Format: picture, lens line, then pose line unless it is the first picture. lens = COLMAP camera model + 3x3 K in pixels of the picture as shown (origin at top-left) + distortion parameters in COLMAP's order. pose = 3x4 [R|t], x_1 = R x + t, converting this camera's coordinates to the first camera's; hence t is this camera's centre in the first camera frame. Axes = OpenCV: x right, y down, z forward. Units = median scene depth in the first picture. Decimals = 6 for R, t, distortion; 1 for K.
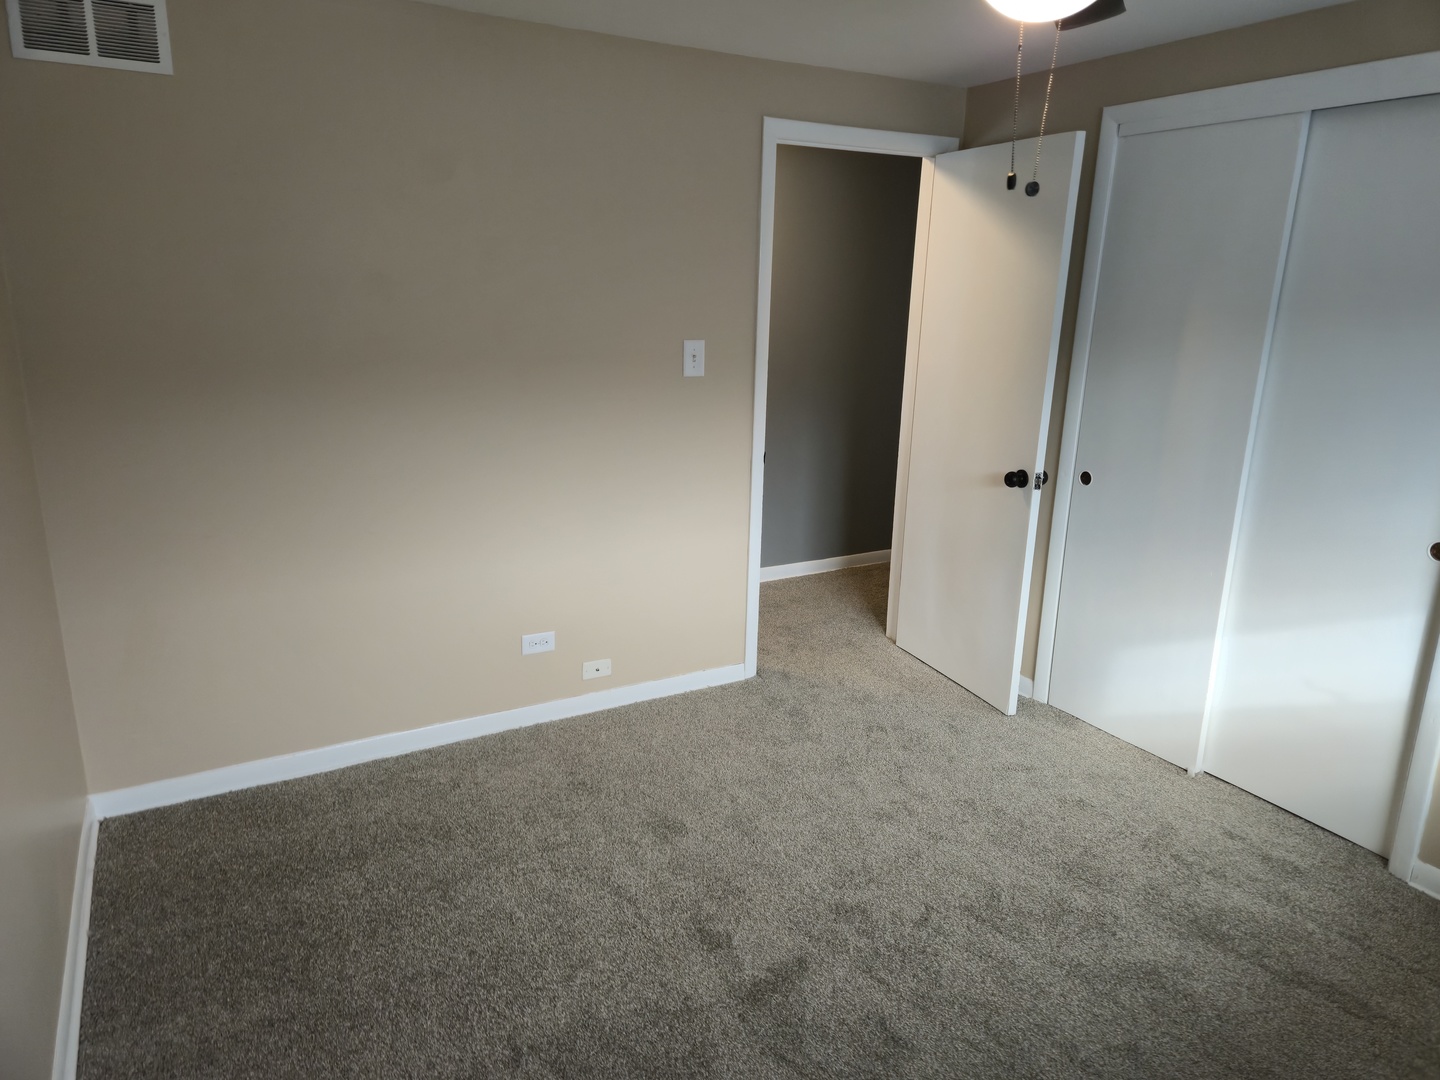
lens RADIAL K [[955.9, 0, 720.2], [0, 955.9, 554.3], [0, 0, 1]] dist [0.075627, -0.060137]
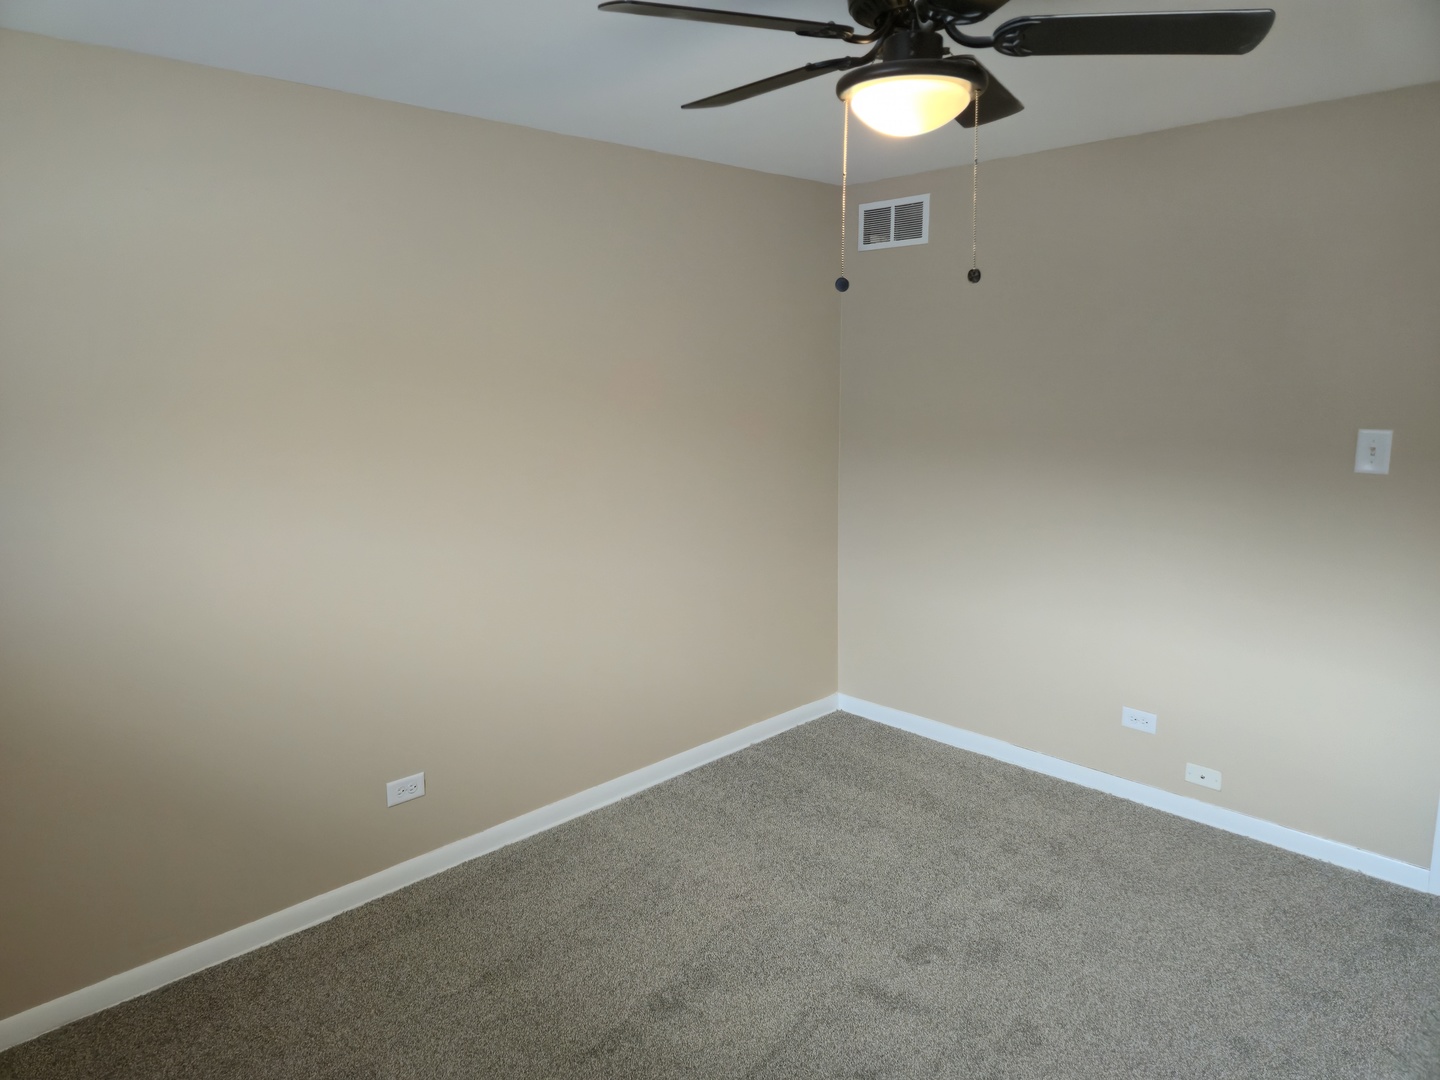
lens RADIAL K [[955.9, 0, 720.2], [0, 955.9, 554.3], [0, 0, 1]] dist [0.075627, -0.060137]
pose [[0.252781, 0.164280, -0.953475, 0.638451], [-0.247547, 0.963659, 0.100407, -0.067719], [0.935319, 0.210649, 0.284262, 0.269941]]
